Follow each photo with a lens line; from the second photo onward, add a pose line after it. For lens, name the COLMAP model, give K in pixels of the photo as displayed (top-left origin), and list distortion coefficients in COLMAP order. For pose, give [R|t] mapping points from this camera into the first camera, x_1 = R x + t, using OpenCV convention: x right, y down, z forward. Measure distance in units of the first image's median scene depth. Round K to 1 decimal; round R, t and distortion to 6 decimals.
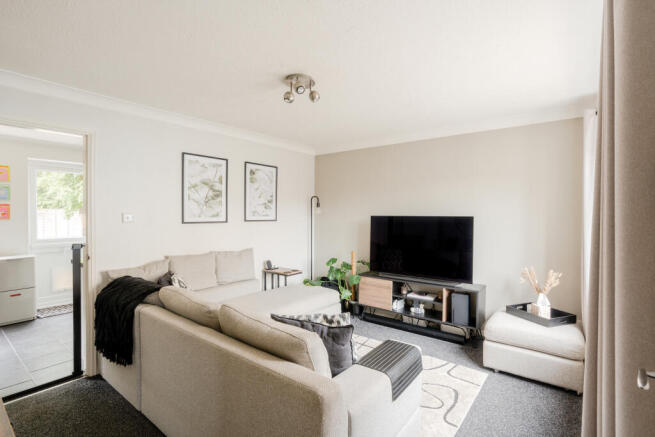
lens RADIAL K [[309.5, 0, 327.5], [0, 309.5, 218.5], [0, 0, 1]] dist [-0.001219, 0.000231]
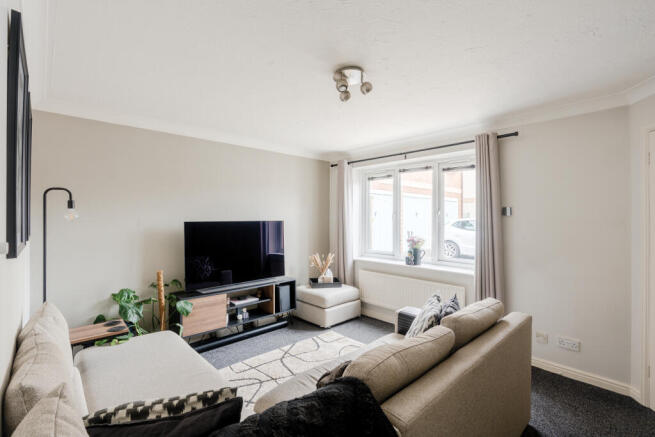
lens RADIAL K [[300.1, 0, 327.5], [0, 300.1, 218.5], [0, 0, 1]] dist [-0.000786, 0.000040]
pose [[0.155797, -0.007839, 0.987758, -0.522066], [0.016269, 0.999853, 0.005369, -0.014092], [-0.987655, 0.015233, 0.155901, 0.490075]]
